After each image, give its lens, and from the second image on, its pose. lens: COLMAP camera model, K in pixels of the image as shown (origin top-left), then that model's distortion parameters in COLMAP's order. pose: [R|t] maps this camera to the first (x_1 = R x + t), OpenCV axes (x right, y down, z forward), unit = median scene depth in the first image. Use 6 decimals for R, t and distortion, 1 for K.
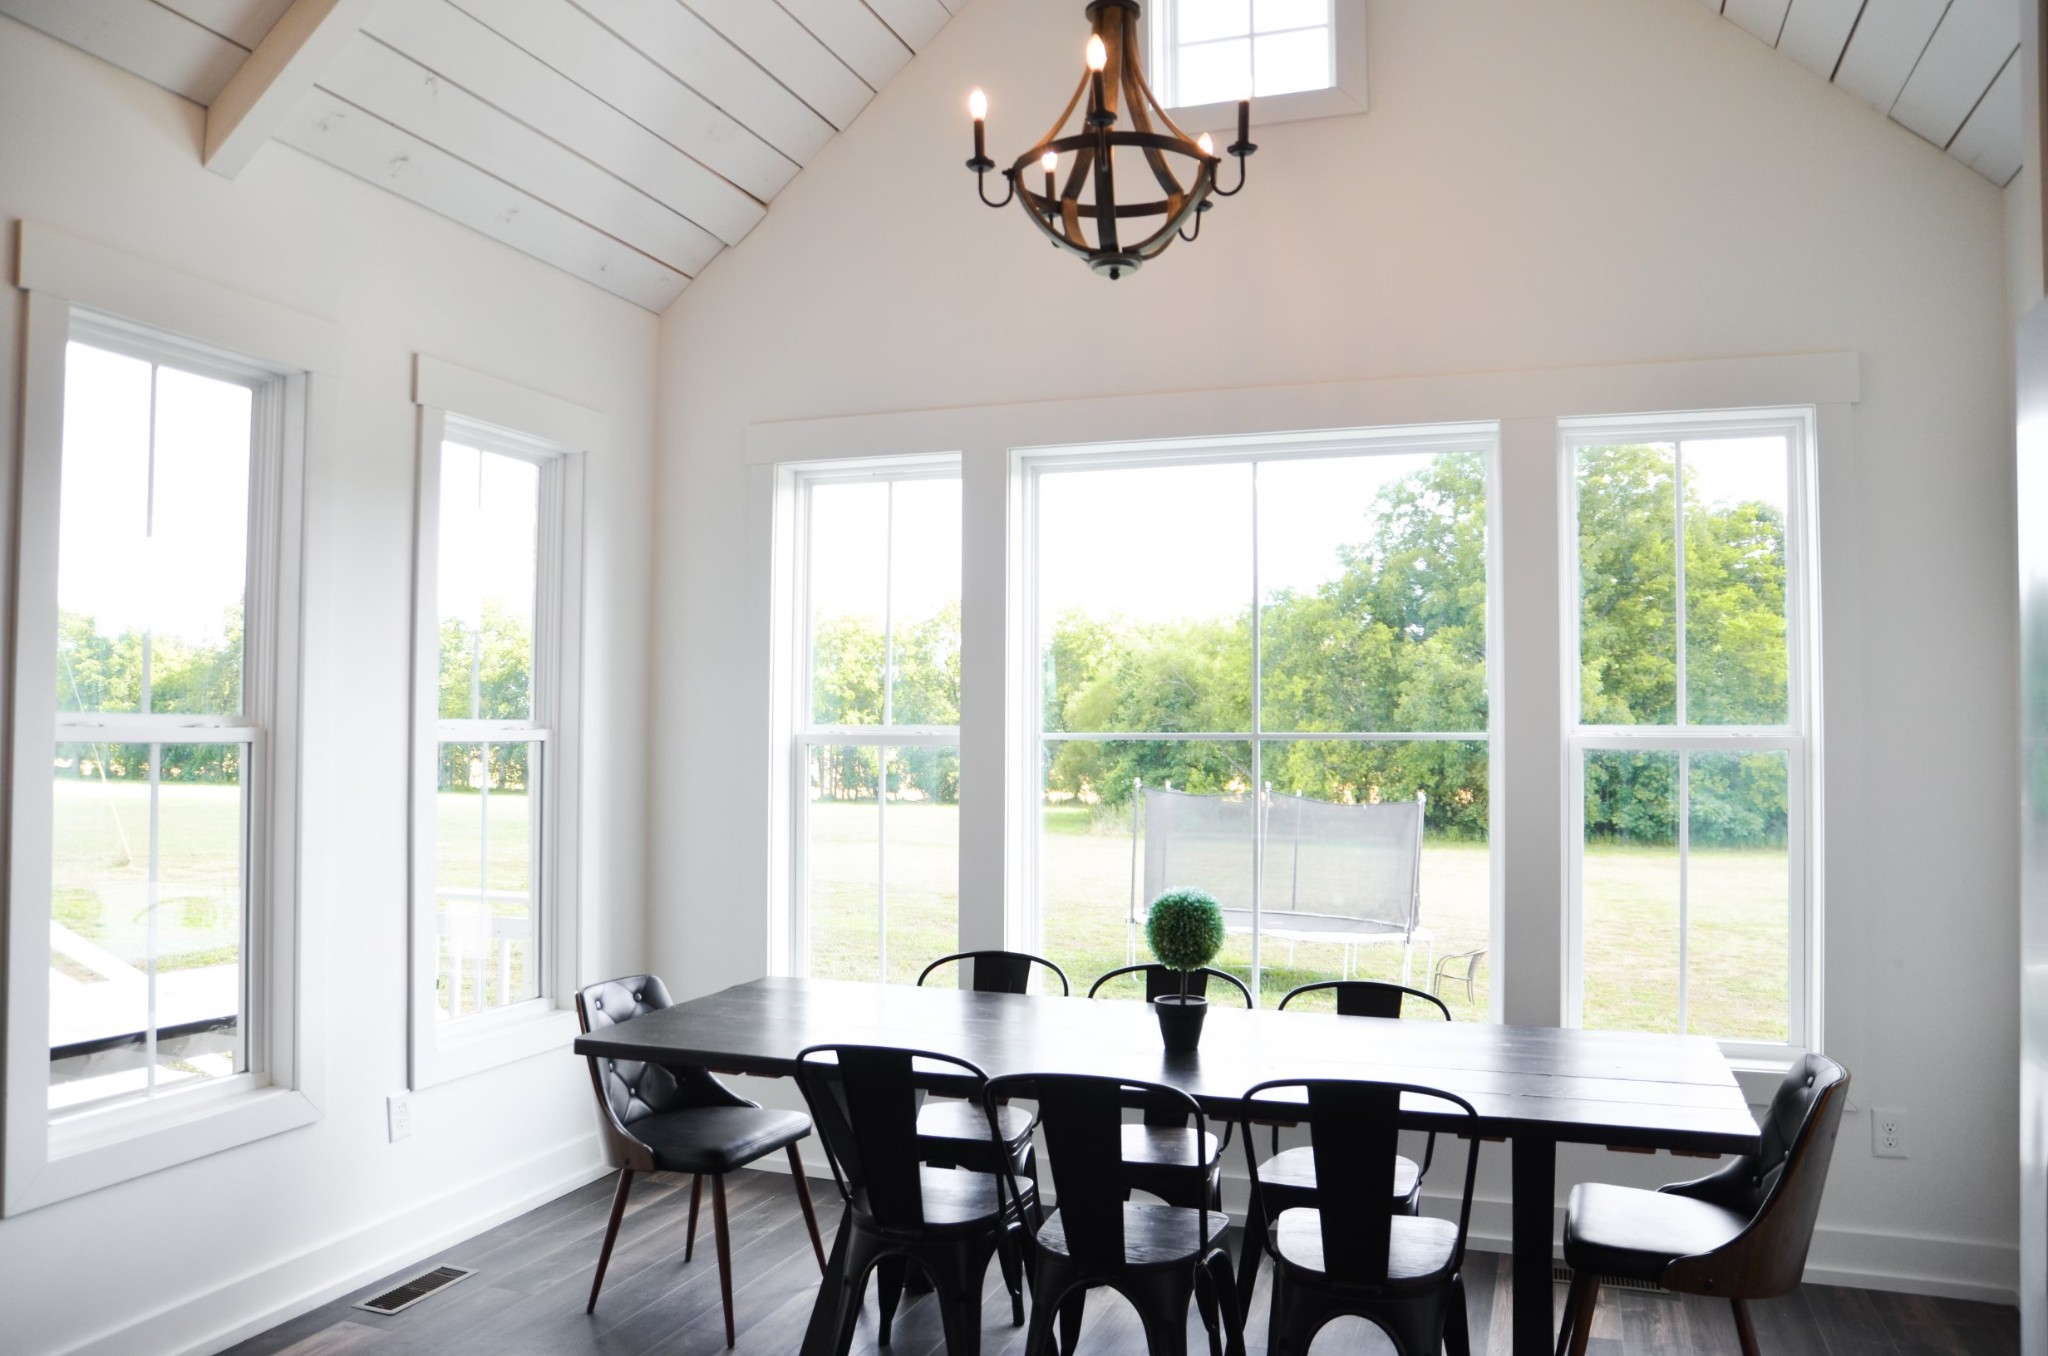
lens RADIAL K [[1519.7, 0, 983.9], [0, 1519.7, 660.0], [0, 0, 1]] dist [-0.125654, 0.067224]
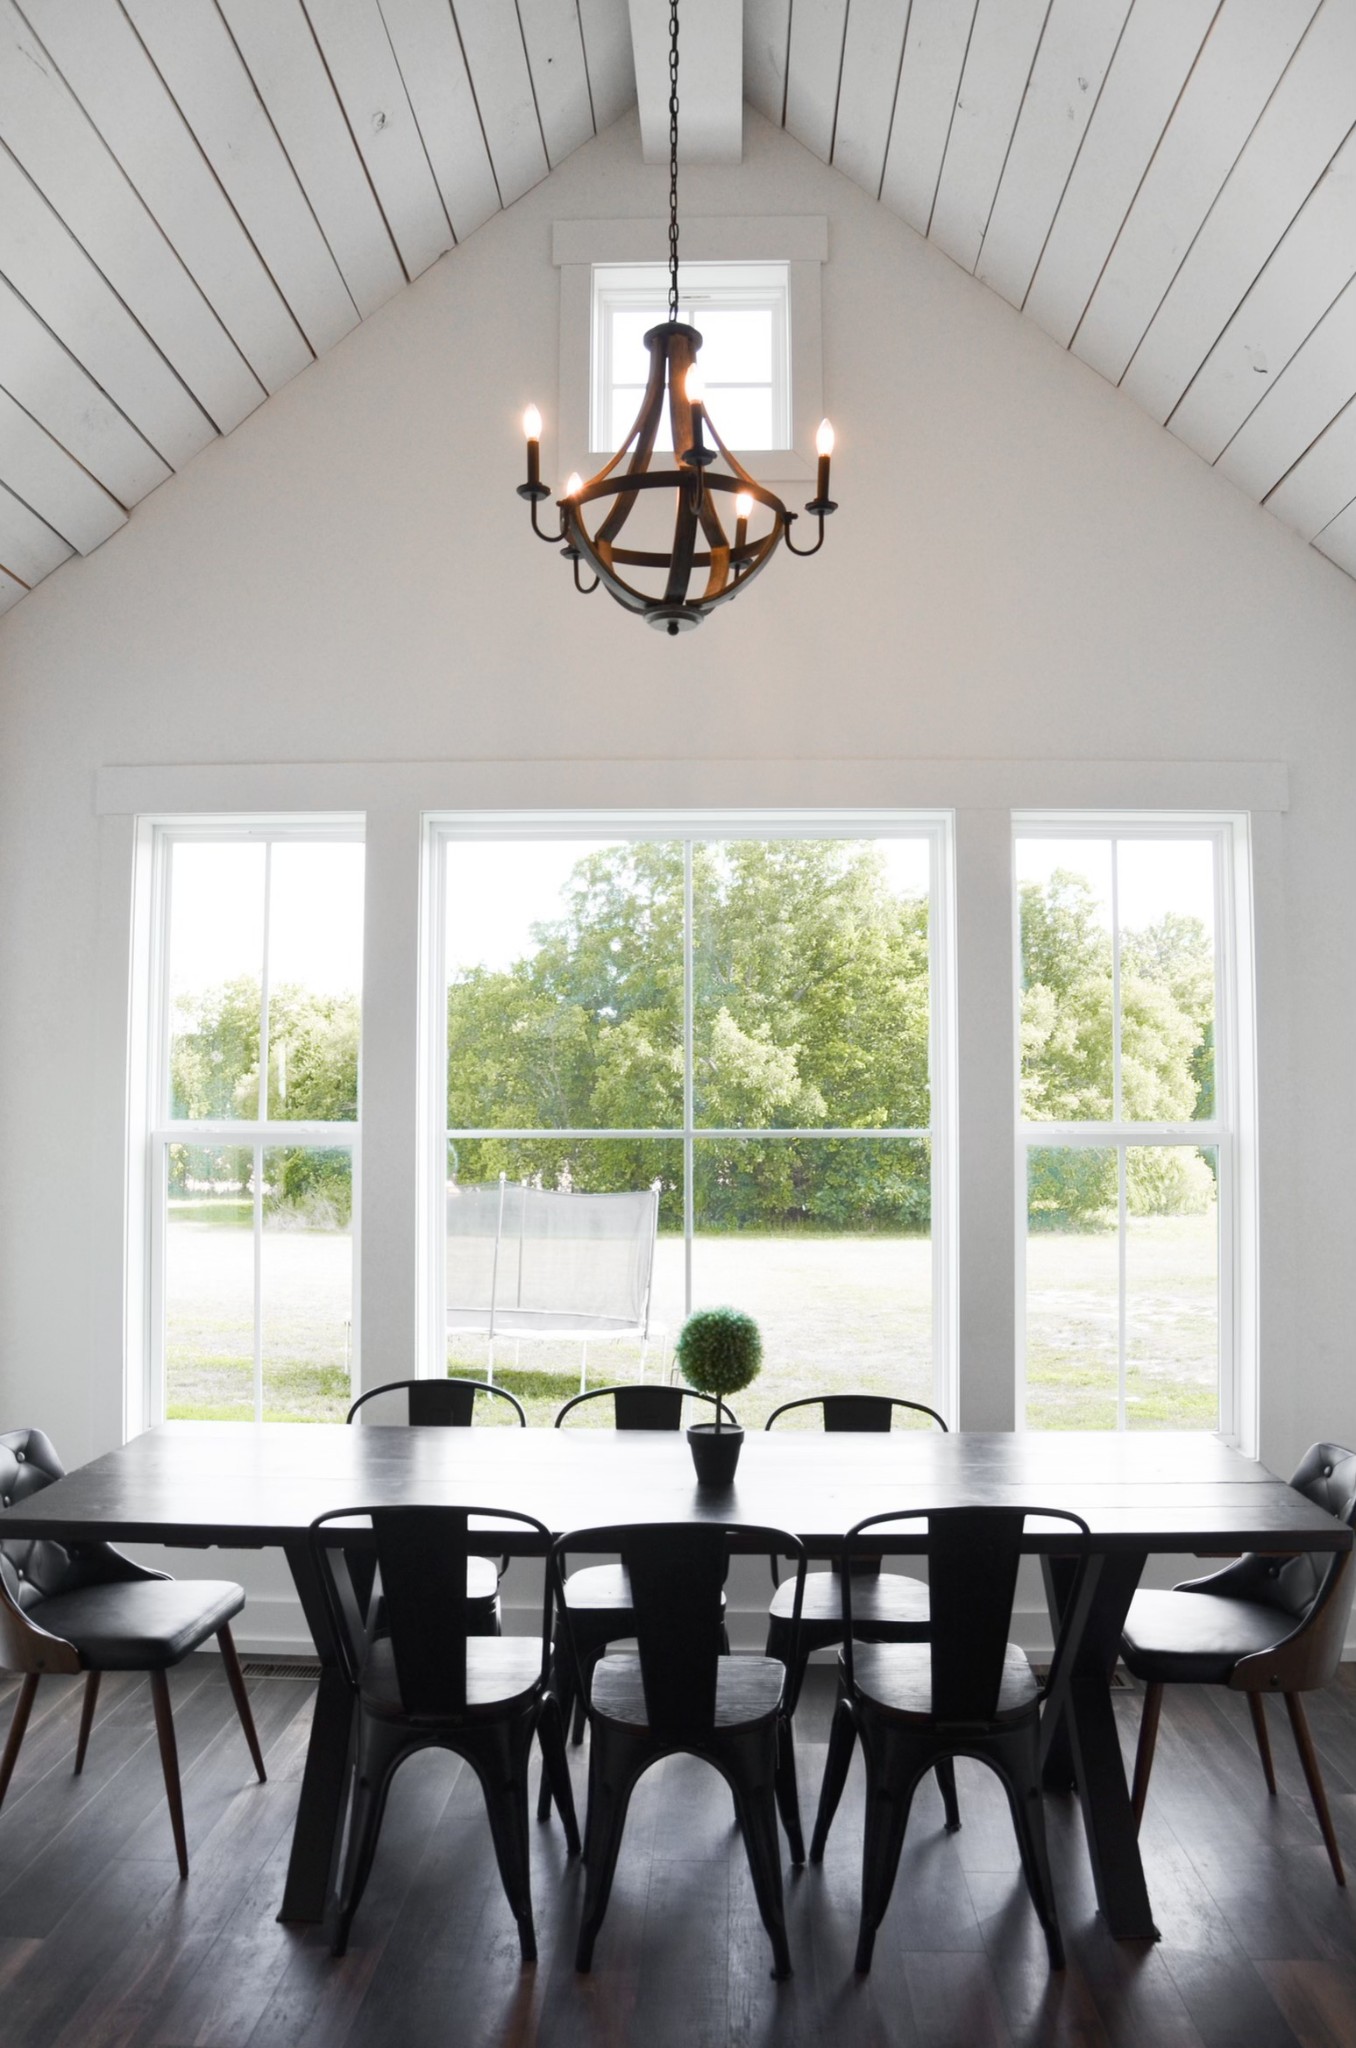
lens RADIAL K [[1610.3, 0, 674.3], [0, 1610.3, 1022.7], [0, 0, 1]] dist [-0.112327, 0.051615]
pose [[0.947830, 0.015539, 0.318397, -0.162915], [-0.011897, 0.999840, -0.013380, -0.005242], [-0.318553, 0.008894, 0.947863, 0.068971]]
